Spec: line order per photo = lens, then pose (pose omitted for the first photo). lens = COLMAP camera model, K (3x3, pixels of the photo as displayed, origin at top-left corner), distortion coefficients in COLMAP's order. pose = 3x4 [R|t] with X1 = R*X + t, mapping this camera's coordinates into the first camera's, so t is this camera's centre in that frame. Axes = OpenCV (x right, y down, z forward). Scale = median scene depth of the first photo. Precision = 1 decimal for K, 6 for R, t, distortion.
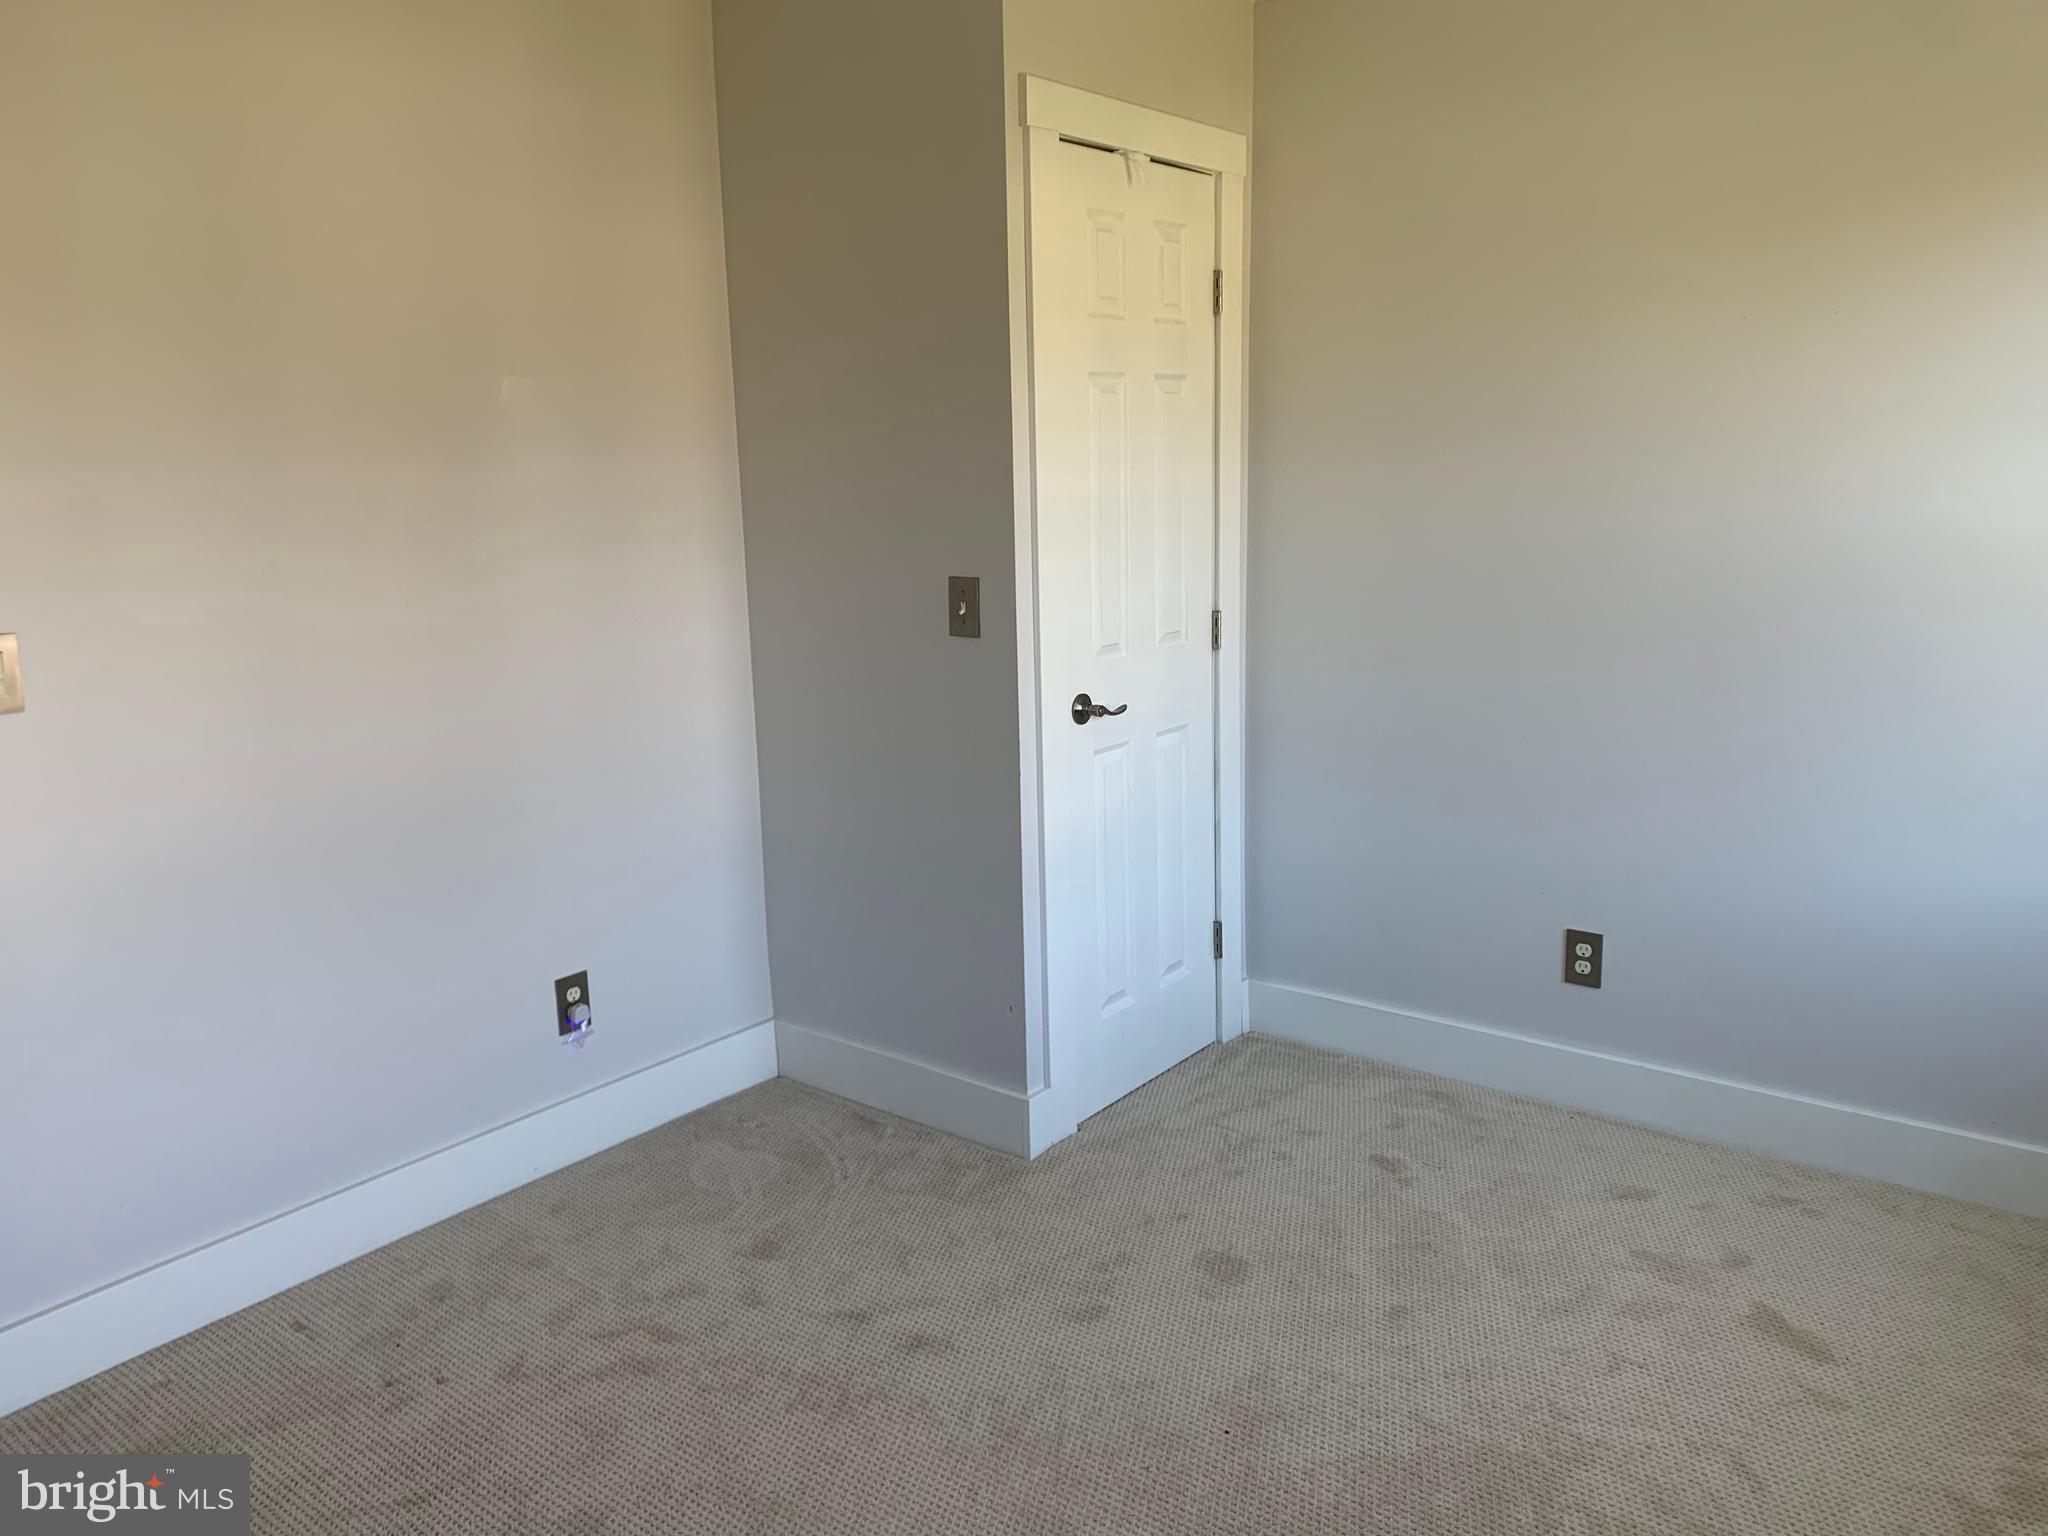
lens RADIAL K [[1551.1, 0, 1029.6], [0, 1551.1, 767.8], [0, 0, 1]] dist [0.011046, 0.002080]
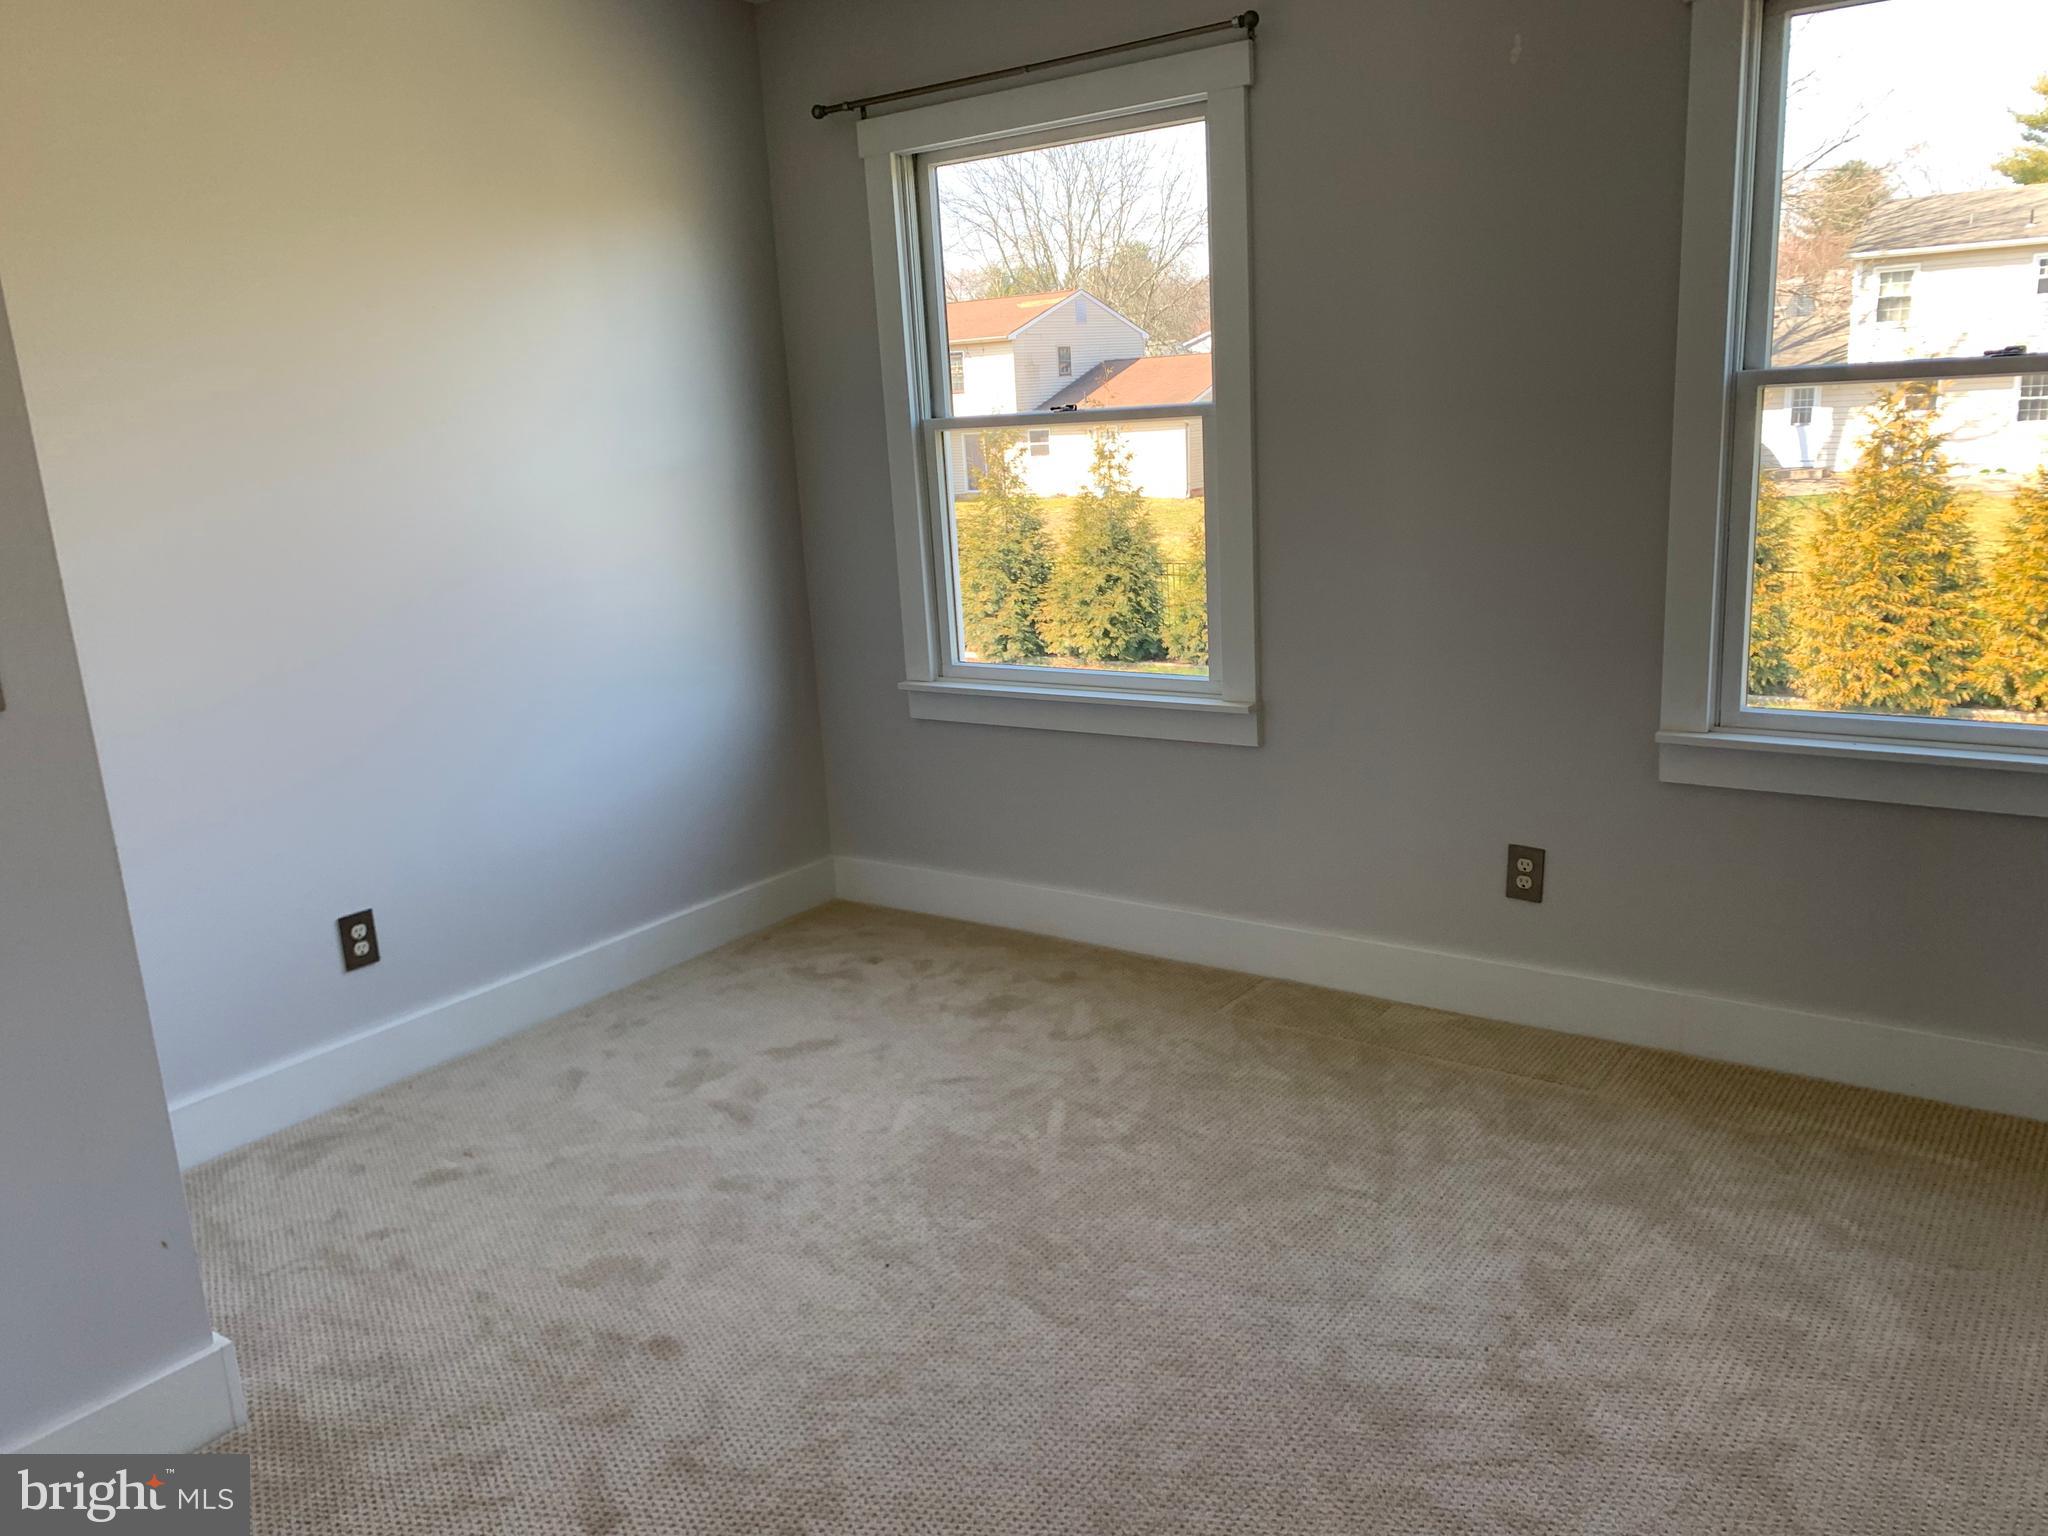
lens RADIAL K [[1551.1, 0, 1030.3], [0, 1551.1, 771.7], [0, 0, 1]] dist [0.011046, 0.002080]
pose [[-0.047230, -0.203078, 0.978023, -0.660435], [0.247089, 0.946312, 0.208425, -0.086676], [-0.967841, 0.251503, 0.005484, 0.587087]]
